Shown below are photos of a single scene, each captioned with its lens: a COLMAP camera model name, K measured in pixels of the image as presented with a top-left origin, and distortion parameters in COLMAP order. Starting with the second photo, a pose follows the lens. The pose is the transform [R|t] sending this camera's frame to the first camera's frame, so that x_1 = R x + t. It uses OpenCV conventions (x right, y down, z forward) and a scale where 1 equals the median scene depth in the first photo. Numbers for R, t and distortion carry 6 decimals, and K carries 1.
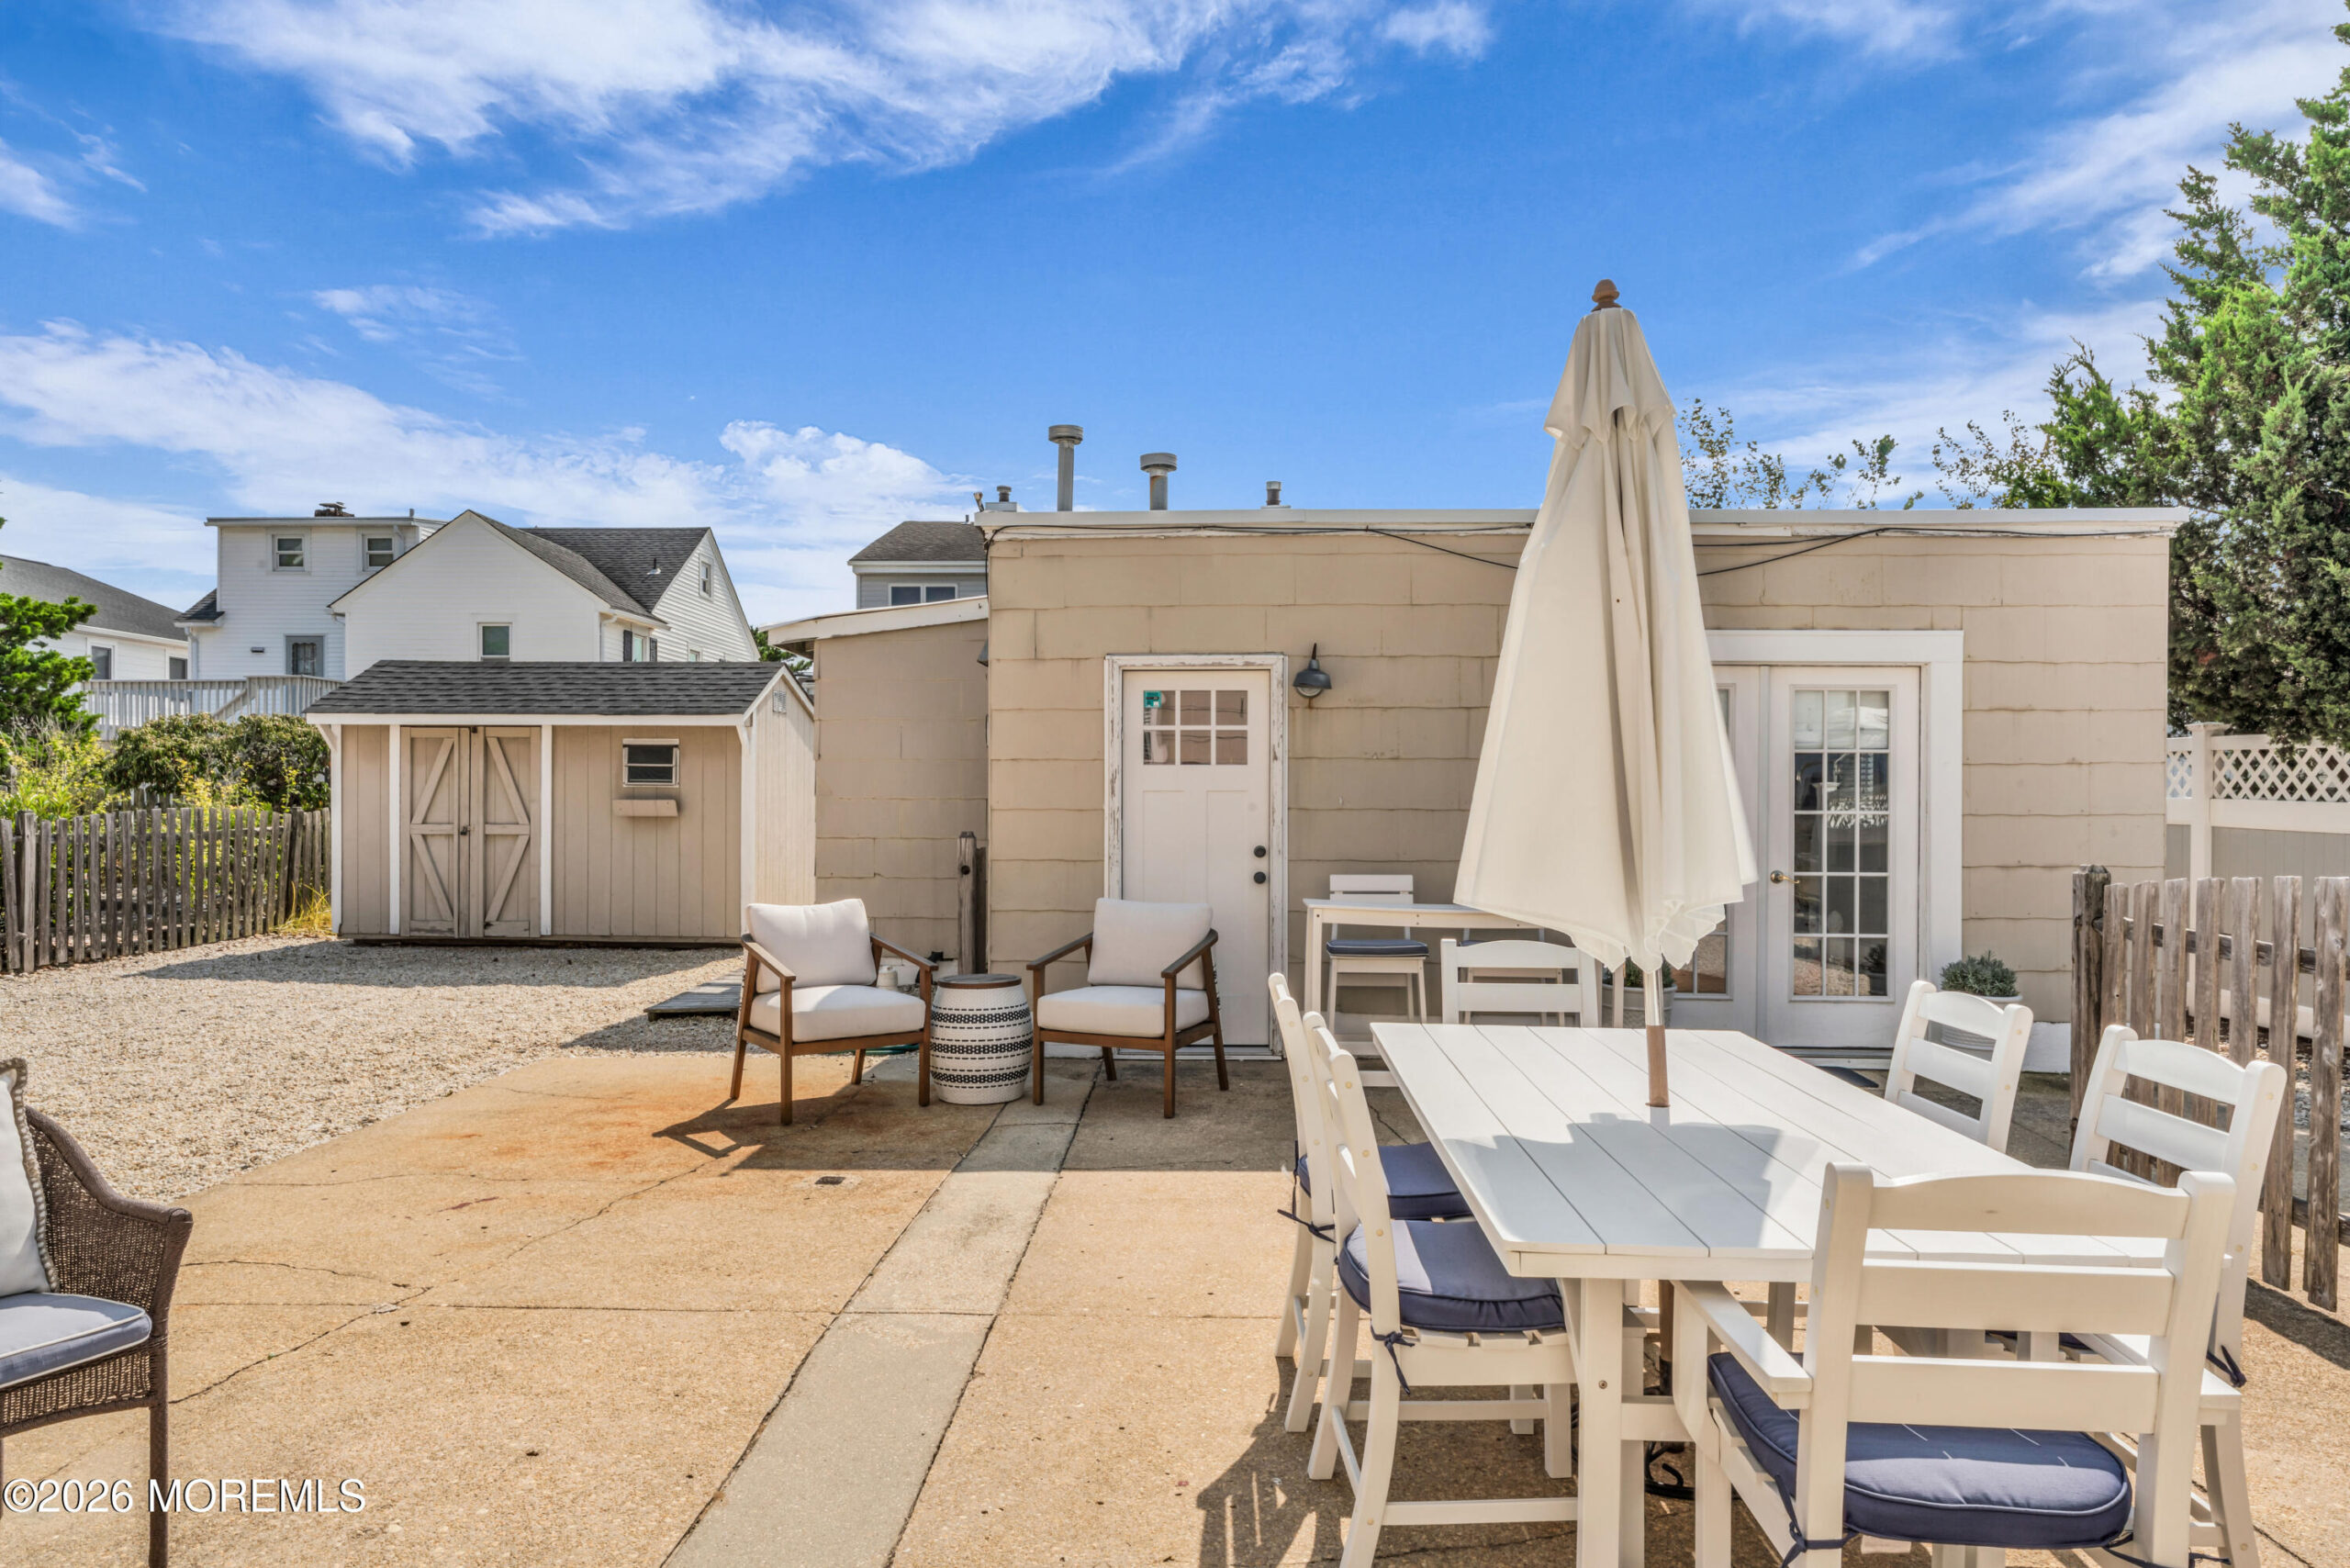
lens RADIAL K [[1431.7, 0, 1171.1], [0, 1431.7, 795.5], [0, 0, 1]] dist [0.001507, 0.008213]
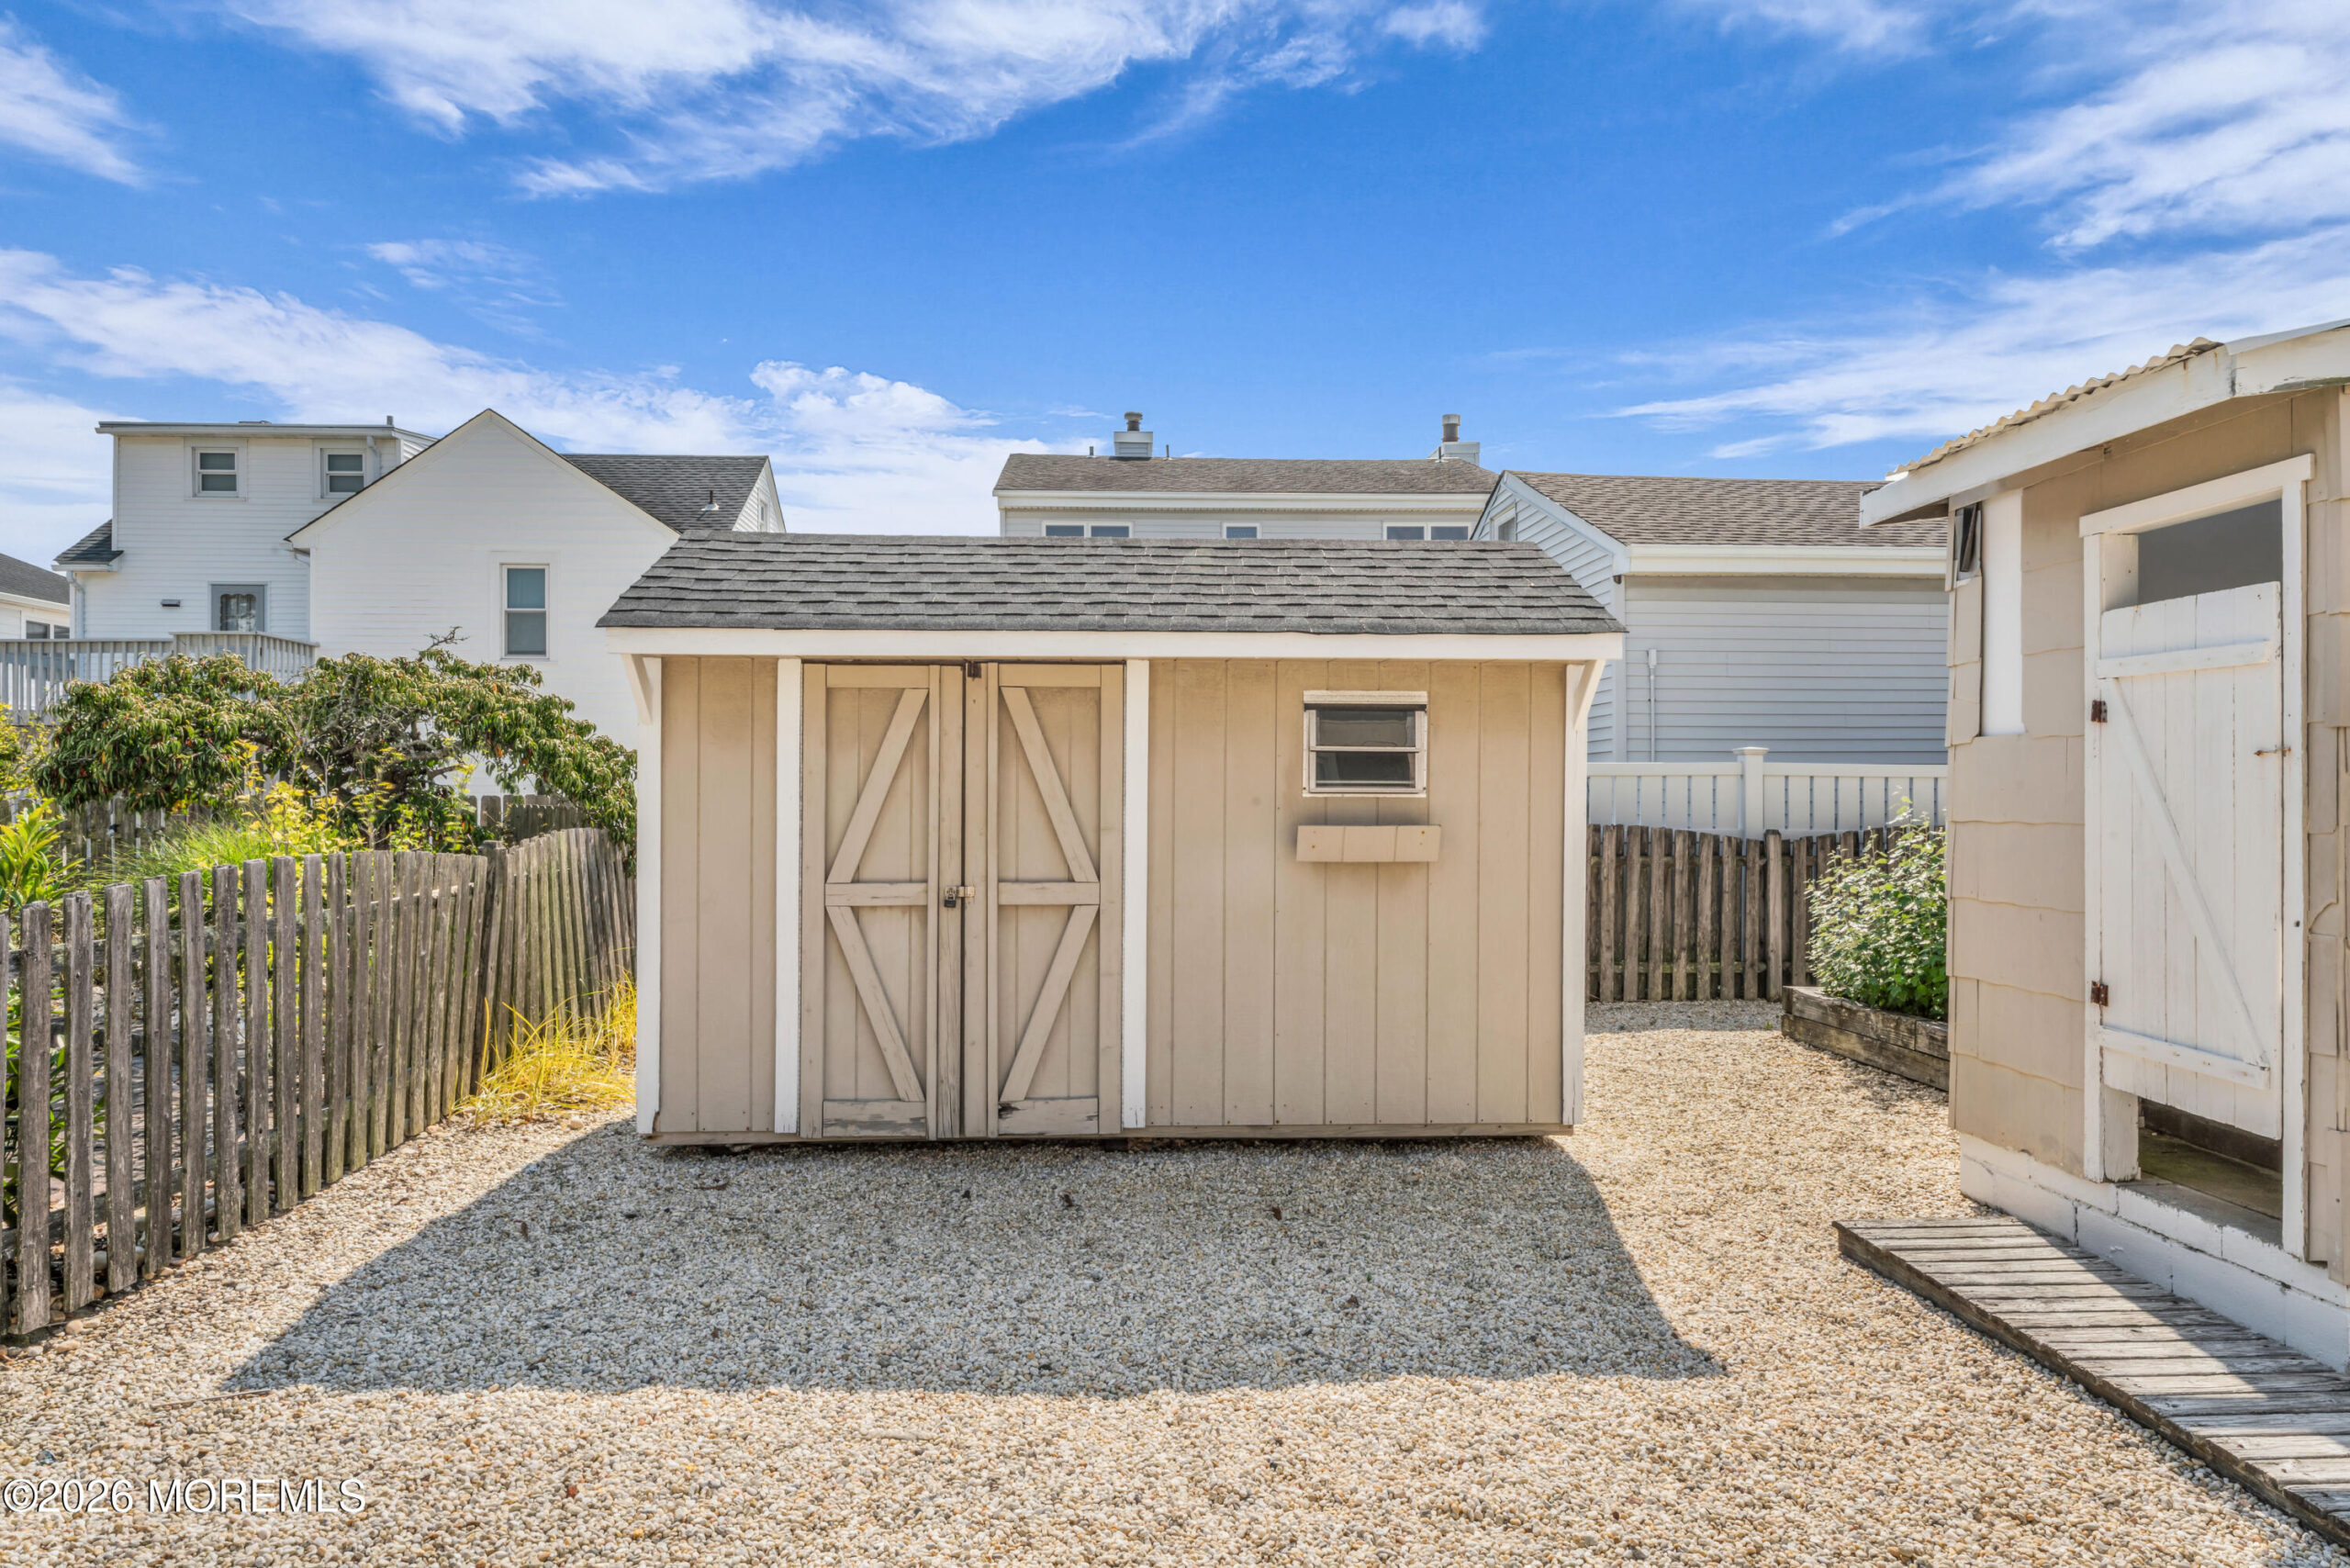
lens RADIAL K [[1431.7, 0, 1179.2], [0, 1431.7, 779.2], [0, 0, 1]] dist [0.001507, 0.008213]
pose [[0.996291, -0.004125, 0.085949, -0.185119], [0.004759, 0.999963, -0.007176, -0.003405], [-0.085916, 0.007559, 0.996274, 0.221891]]
